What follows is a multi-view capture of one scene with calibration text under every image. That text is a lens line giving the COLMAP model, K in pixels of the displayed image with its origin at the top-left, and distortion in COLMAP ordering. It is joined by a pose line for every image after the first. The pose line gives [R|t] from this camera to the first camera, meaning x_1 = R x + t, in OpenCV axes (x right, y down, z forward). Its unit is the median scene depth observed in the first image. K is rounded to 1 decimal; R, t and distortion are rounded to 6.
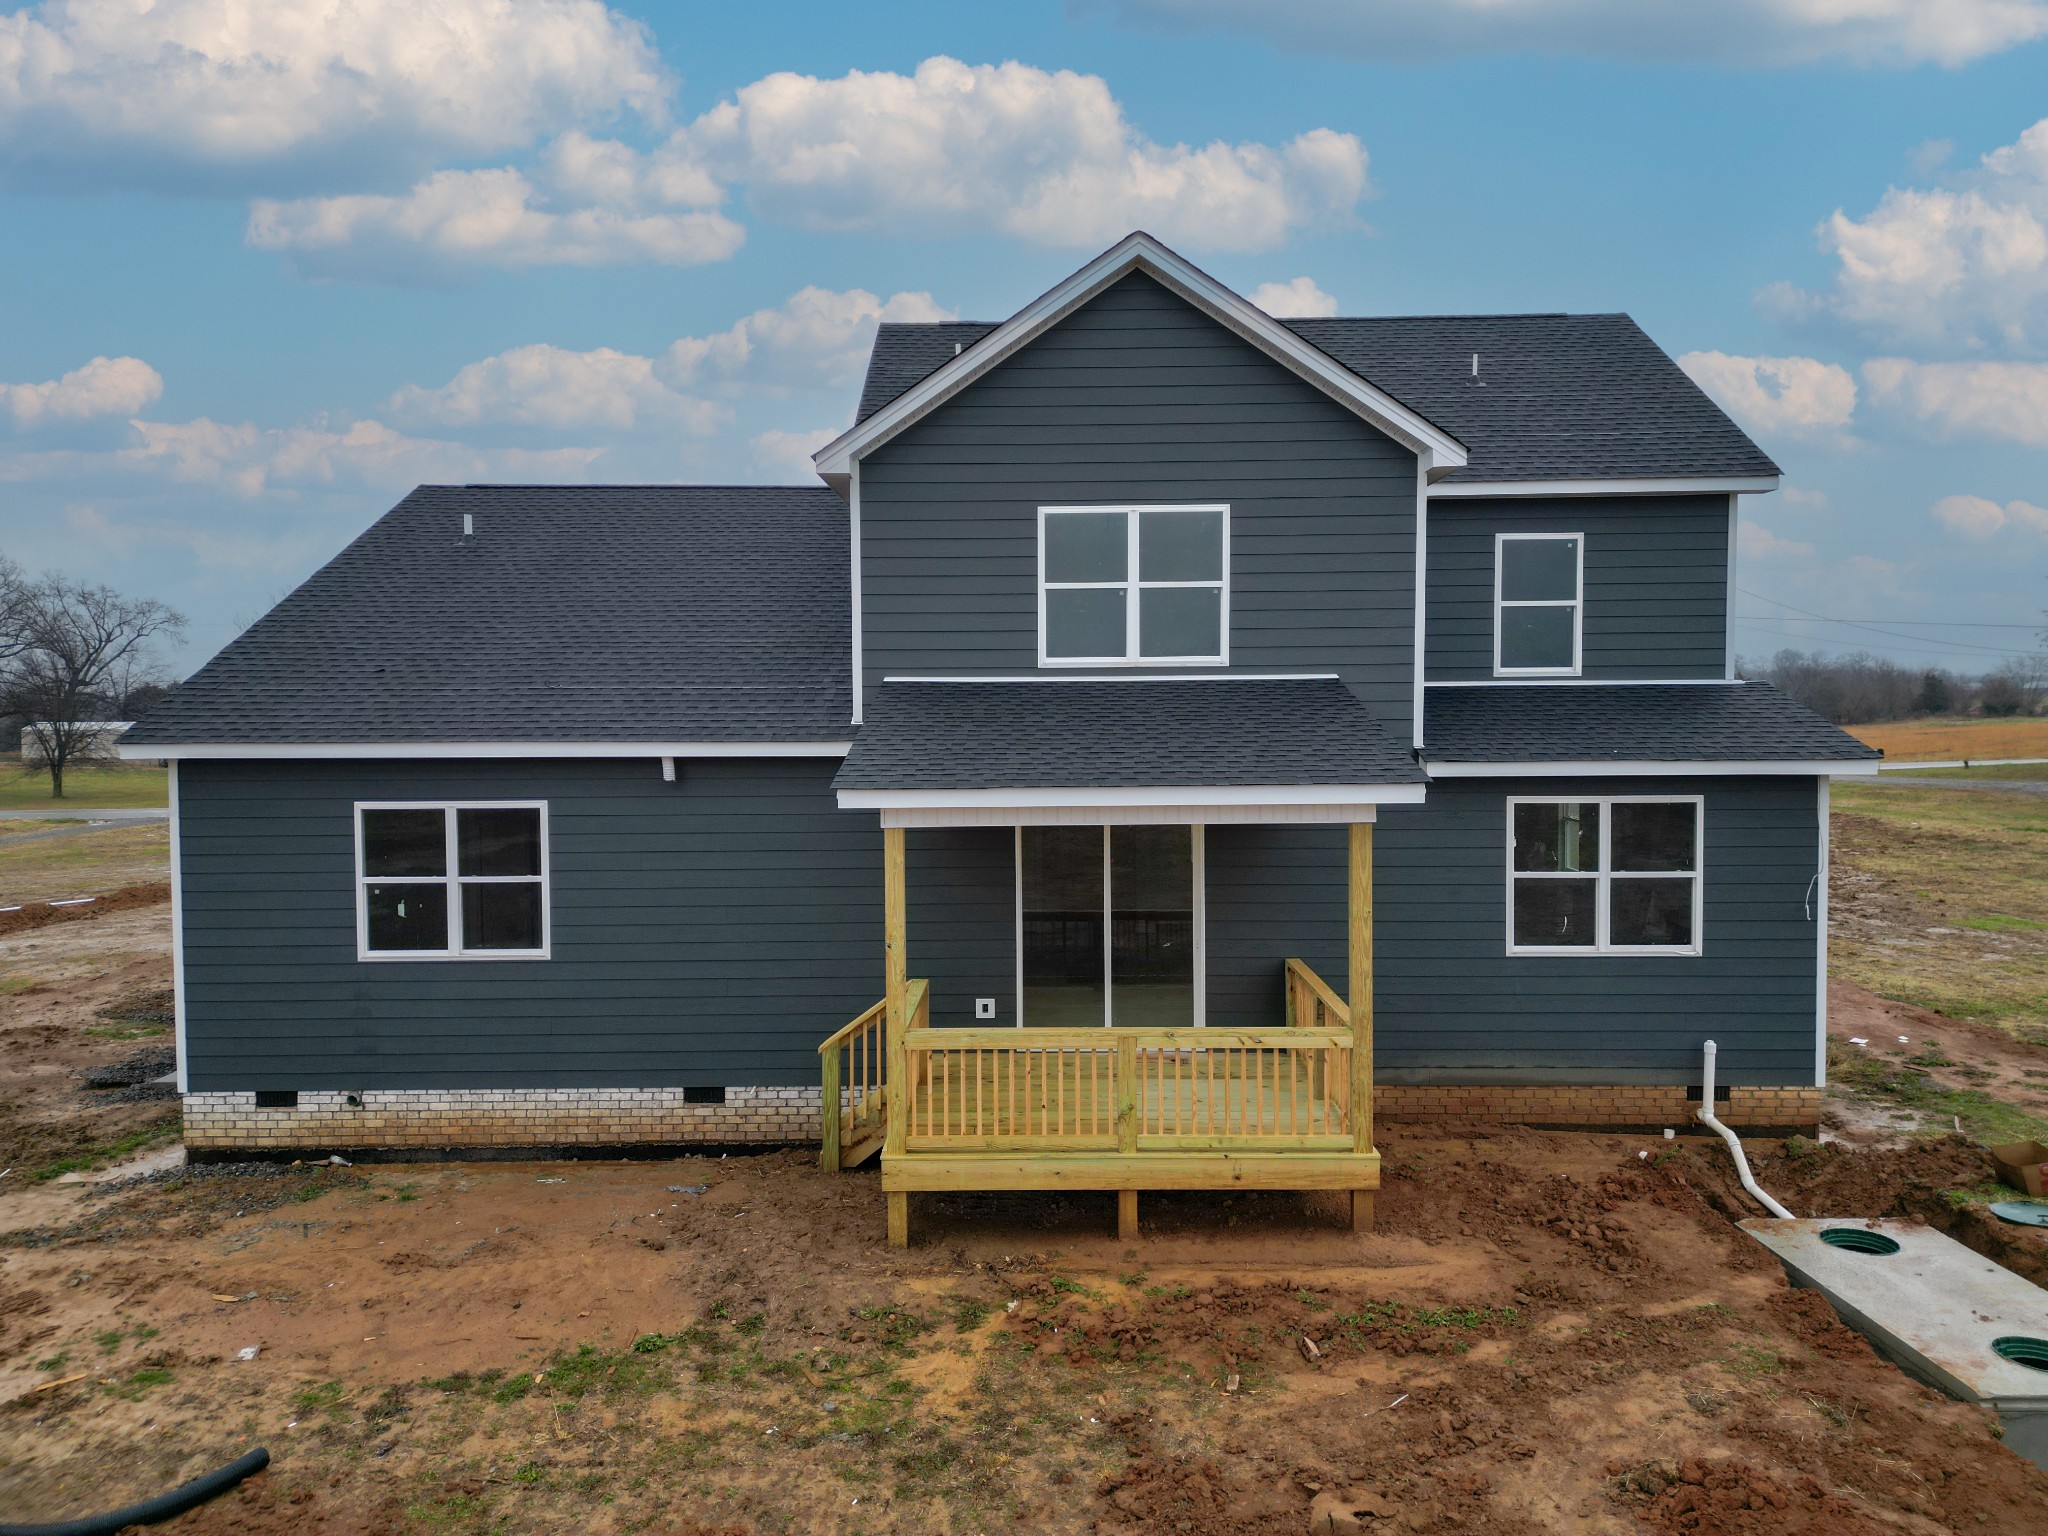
lens RADIAL K [[1551.6, 0, 1025.6], [0, 1551.6, 766.3], [0, 0, 1]] dist [0.045530, -0.001028]
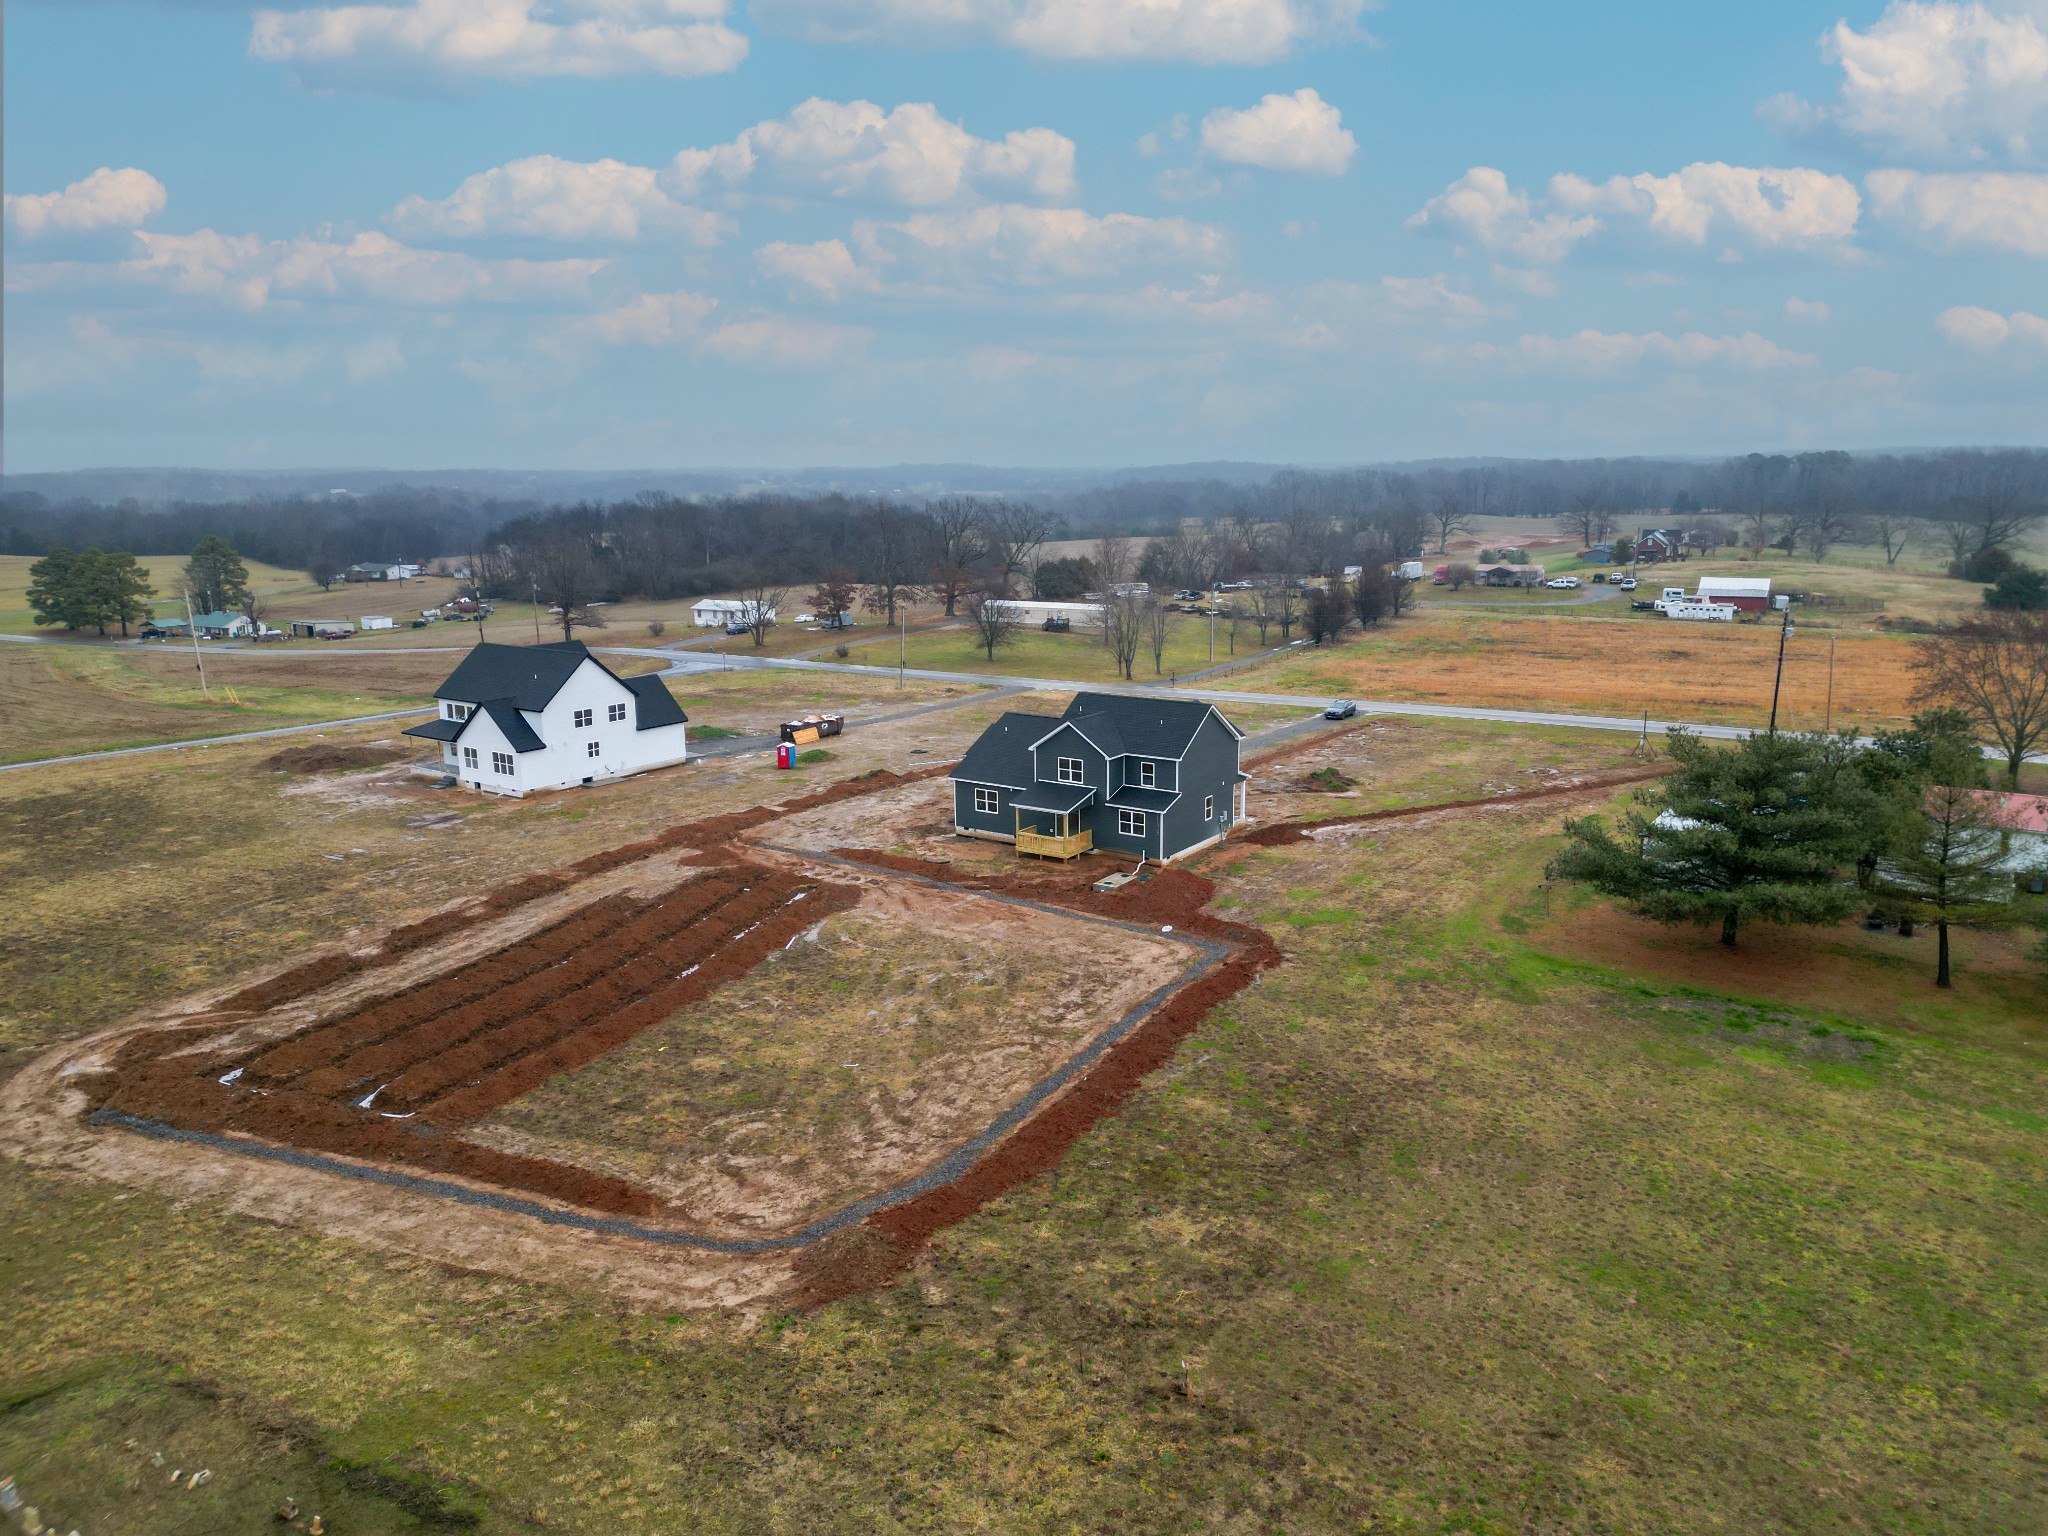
lens RADIAL K [[1551.6, 0, 1020.4], [0, 1551.6, 767.8], [0, 0, 1]] dist [0.045530, -0.001028]
pose [[0.822510, 0.115131, -0.556976, 3.520742], [-0.018801, 0.984266, 0.175690, -1.265723], [0.568439, -0.134035, 0.811733, -4.407990]]
